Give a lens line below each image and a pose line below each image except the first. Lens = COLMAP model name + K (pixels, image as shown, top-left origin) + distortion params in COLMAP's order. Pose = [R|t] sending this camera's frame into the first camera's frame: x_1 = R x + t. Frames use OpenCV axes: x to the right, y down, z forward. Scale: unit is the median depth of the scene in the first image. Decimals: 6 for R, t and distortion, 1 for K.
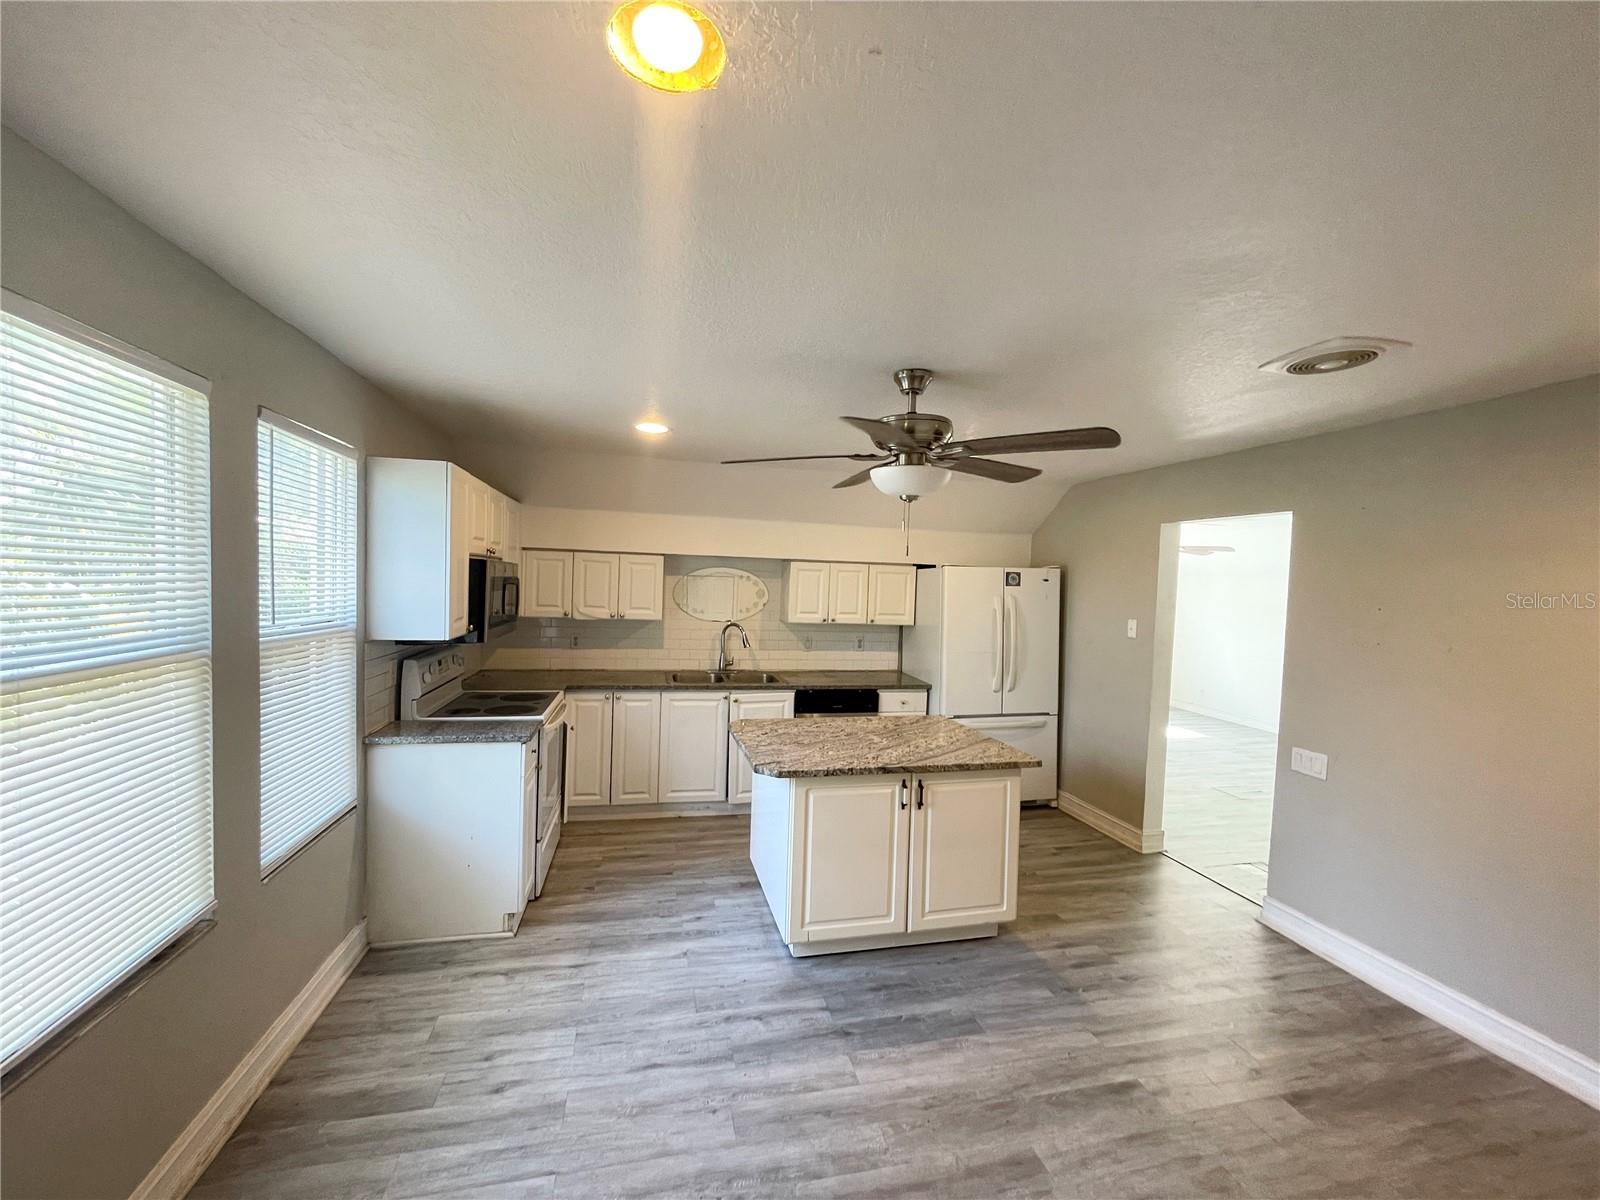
lens RADIAL K [[643.9, 0, 797.3], [0, 643.9, 606.6], [0, 0, 1]] dist [-0.006439, 0.000388]
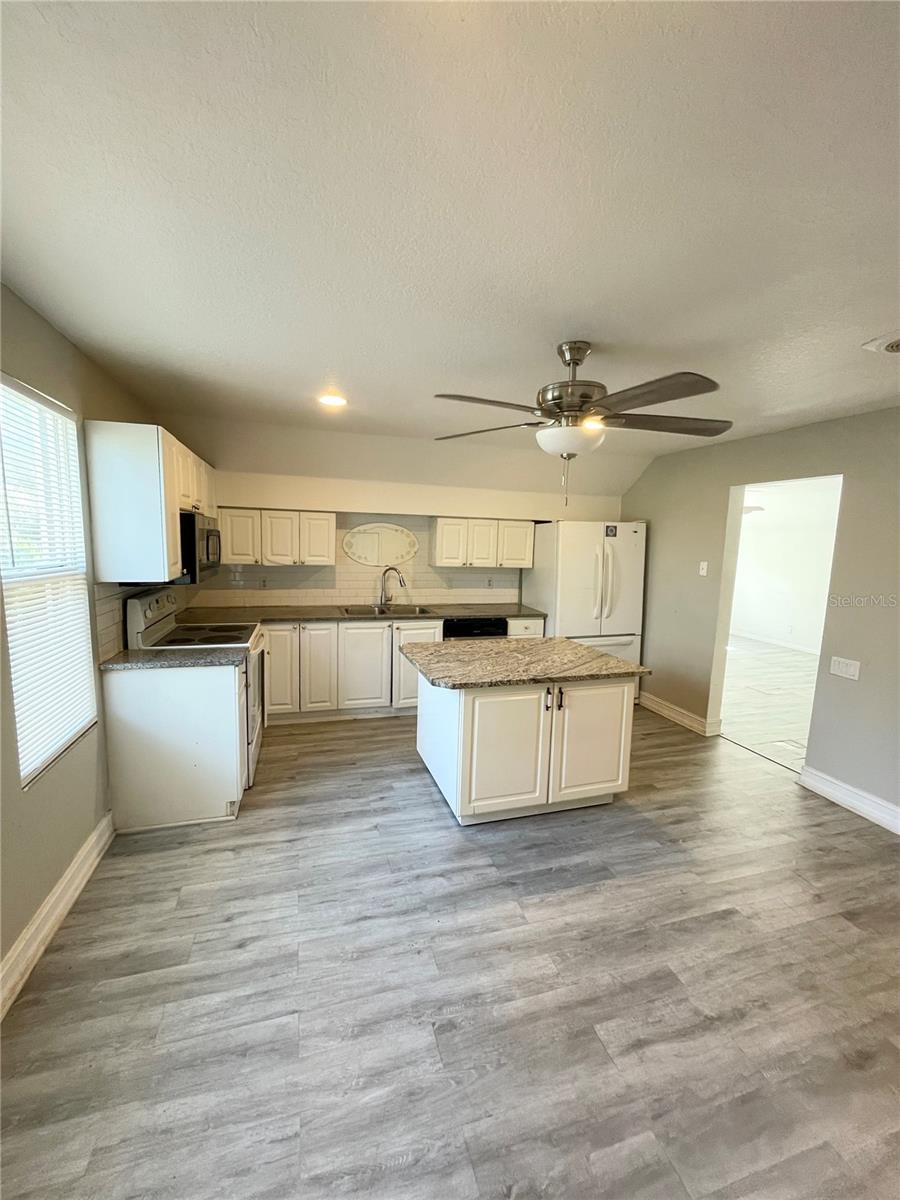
lens RADIAL K [[482.9, 0, 449.0], [0, 482.9, 602.4], [0, 0, 1]] dist [-0.006439, 0.000388]
pose [[0.997847, -0.013515, 0.064174, -0.086168], [0.007590, 0.995760, 0.091680, 0.013400], [-0.065141, -0.090995, 0.993719, 0.086067]]
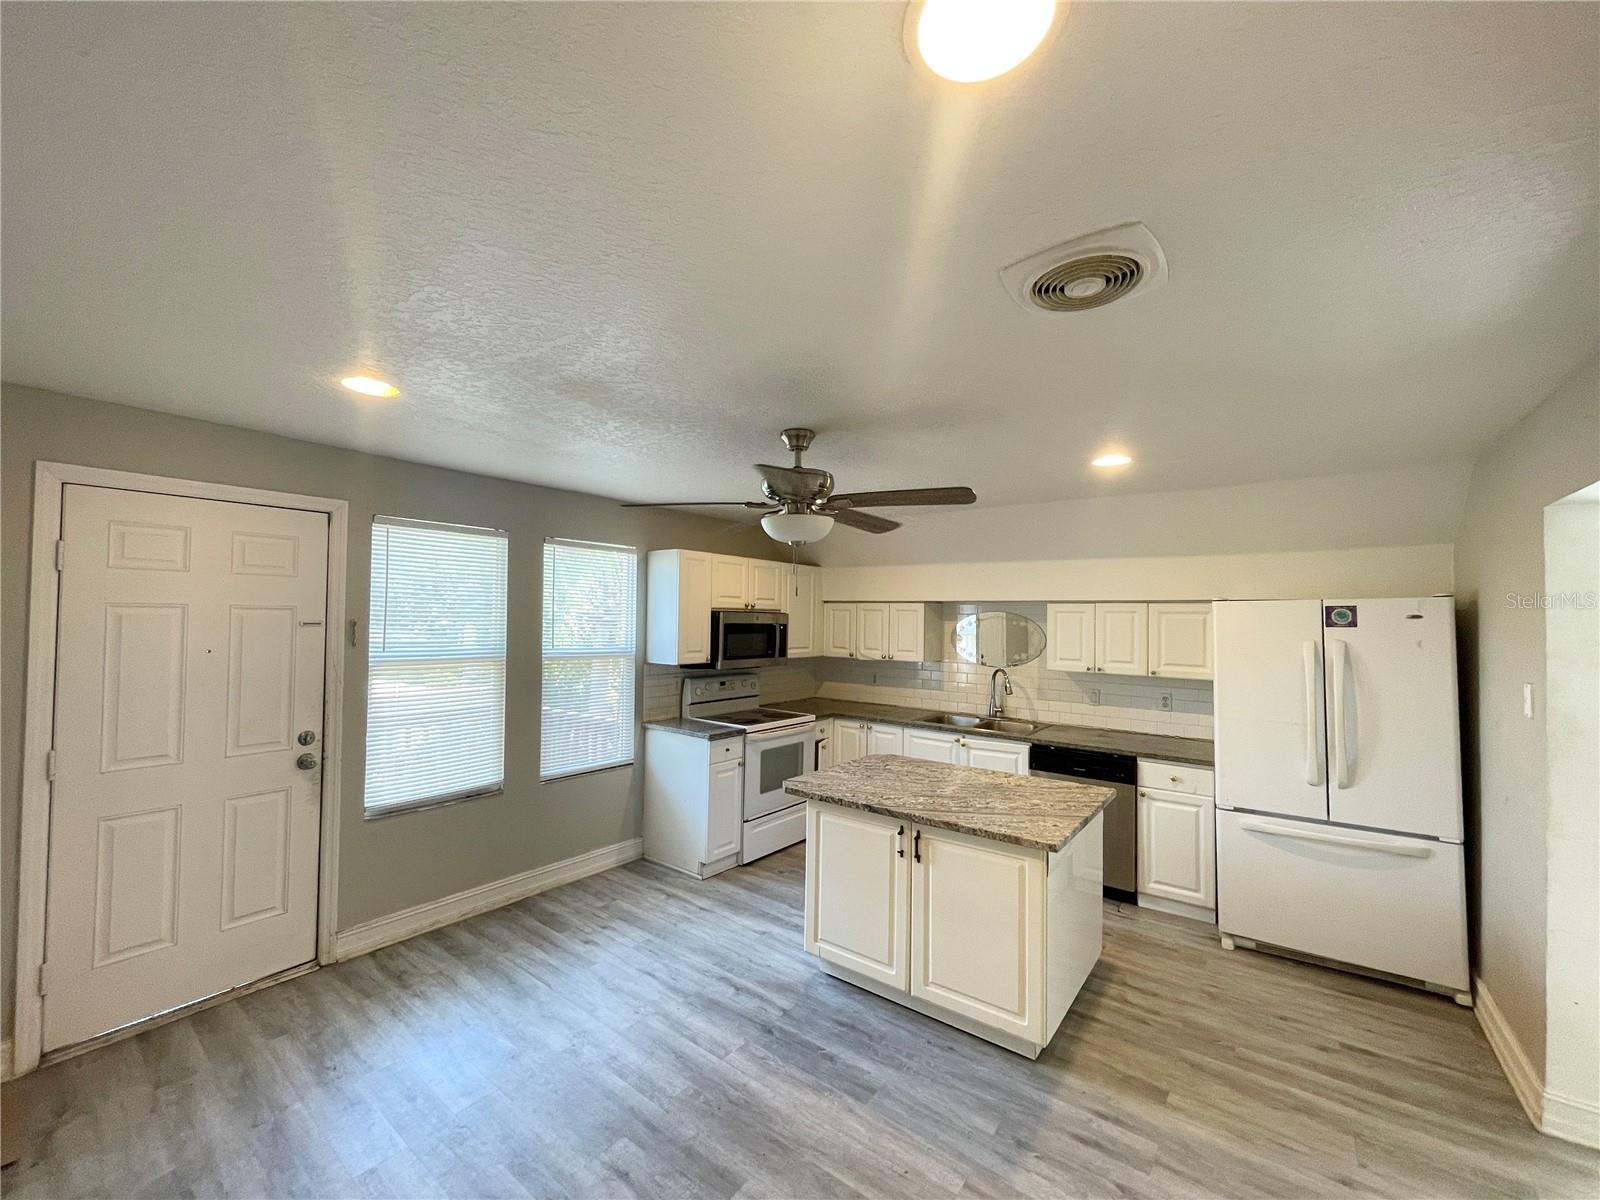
lens RADIAL K [[643.9, 0, 798.7], [0, 643.9, 608.9], [0, 0, 1]] dist [-0.006439, 0.000388]
pose [[0.633087, -0.034115, -0.773329, 0.821292], [-0.026202, 0.997512, -0.065454, 0.011992], [0.773637, 0.061701, 0.630618, 0.252097]]
